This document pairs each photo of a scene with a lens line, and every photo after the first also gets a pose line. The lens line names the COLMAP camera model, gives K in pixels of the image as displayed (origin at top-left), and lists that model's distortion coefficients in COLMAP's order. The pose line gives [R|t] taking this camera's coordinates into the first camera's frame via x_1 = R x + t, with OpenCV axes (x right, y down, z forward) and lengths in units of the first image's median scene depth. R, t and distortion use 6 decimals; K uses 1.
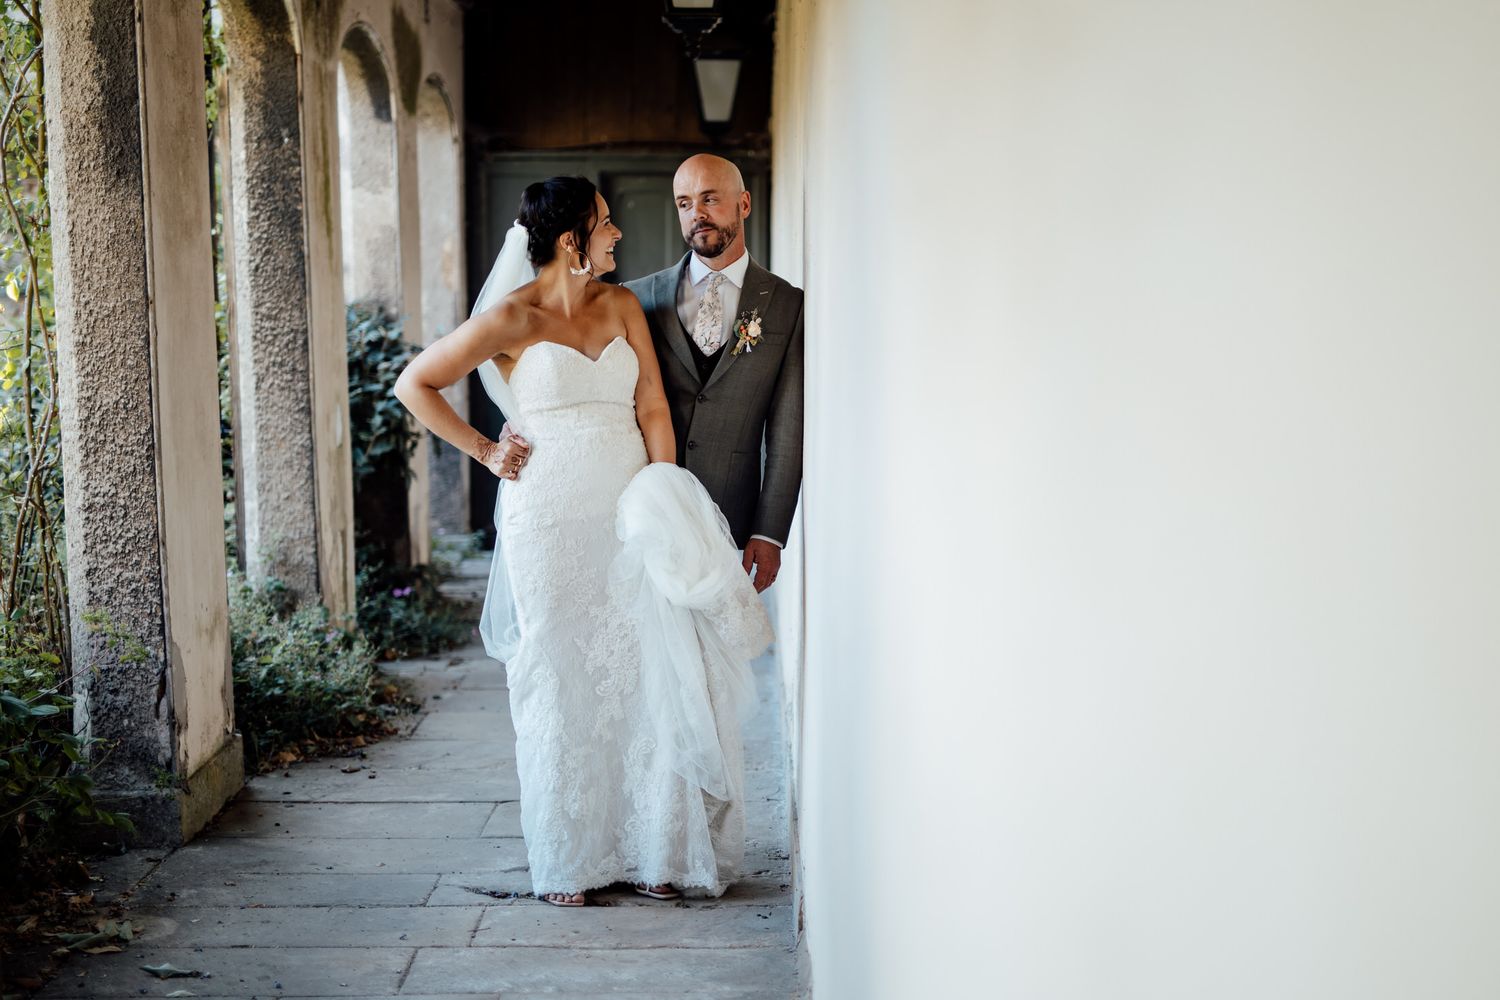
lens RADIAL K [[2018.1, 0, 755.3], [0, 2018.1, 478.4], [0, 0, 1]] dist [0.005557, 0.003725]
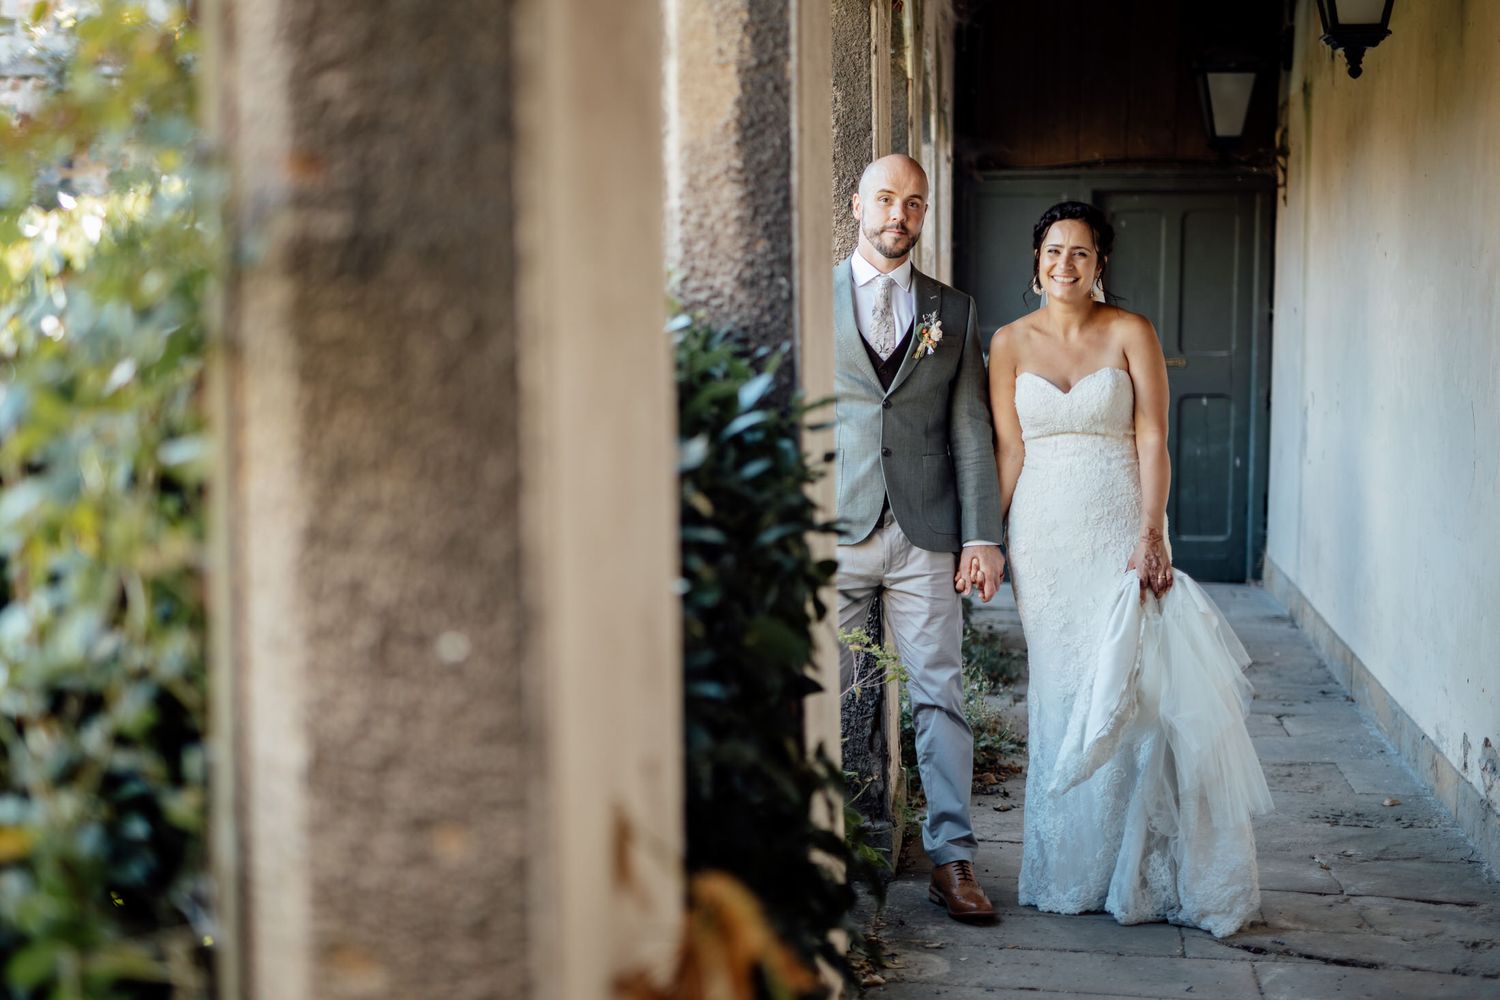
lens RADIAL K [[2090.9, 0, 750.3], [0, 2090.9, 473.5], [0, 0, 1]] dist [-0.015192, 0.051272]
pose [[0.983337, 0.016100, -0.181077, -0.088180], [-0.018652, 0.999749, -0.012396, -0.002032], [0.180832, 0.015567, 0.983391, -0.013839]]
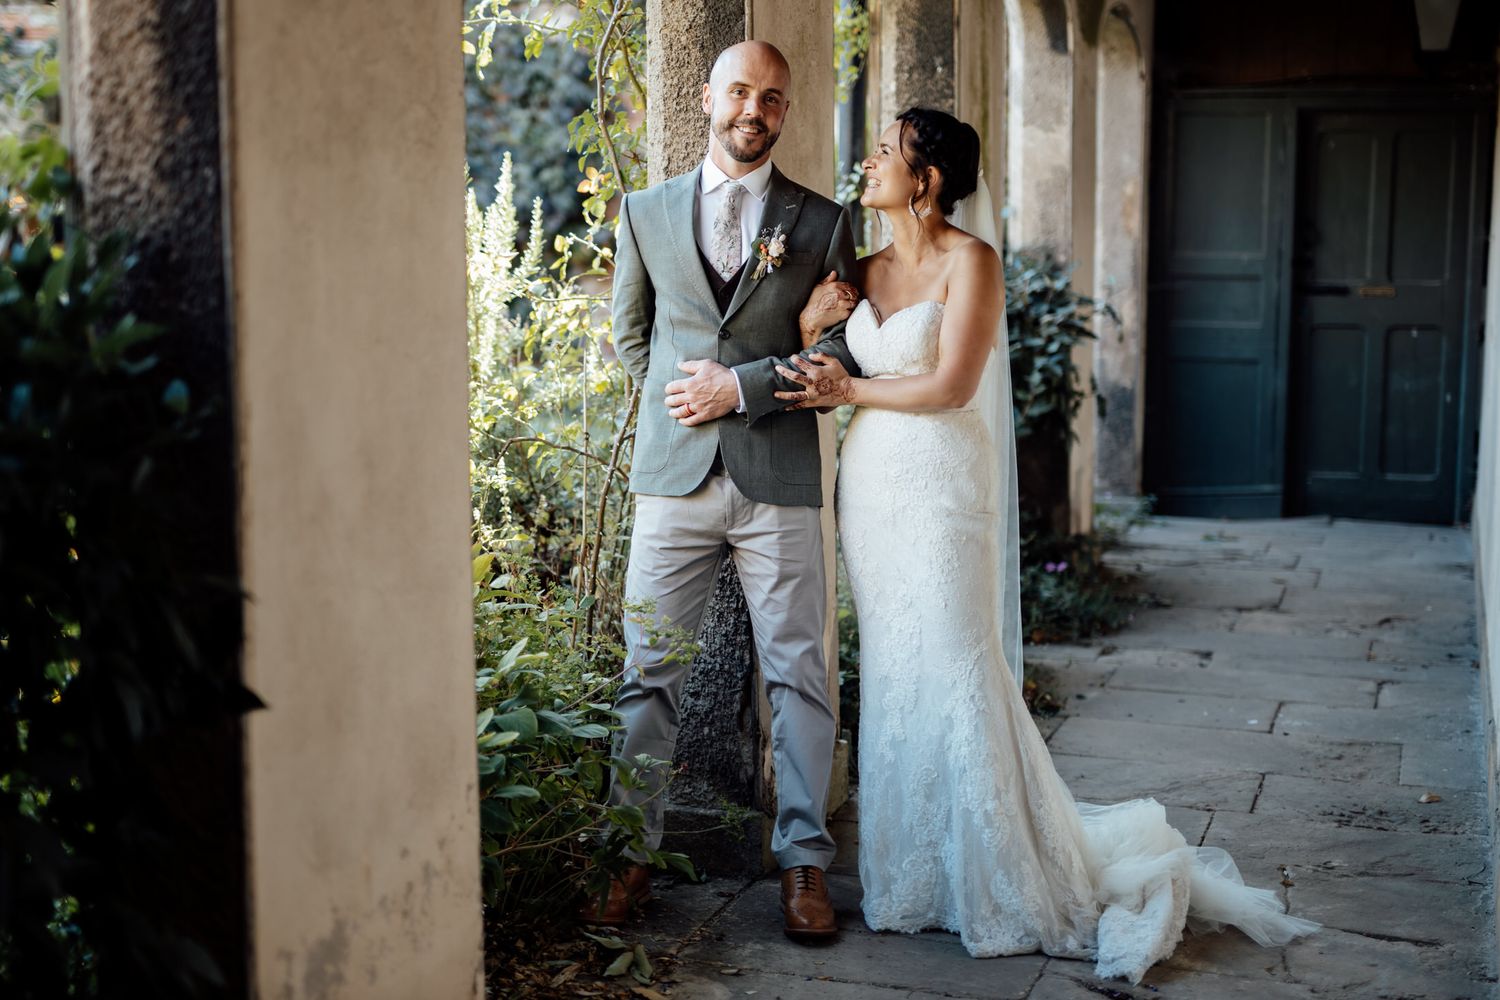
lens RADIAL K [[2024.4, 0, 825.1], [0, 2024.4, 443.7], [0, 0, 1]] dist [-0.013608, 0.026947]
pose [[0.953781, 0.042705, -0.297453, -0.003822], [-0.039700, 0.999081, 0.016139, -0.010097], [0.297868, -0.003584, 0.954600, 0.093227]]
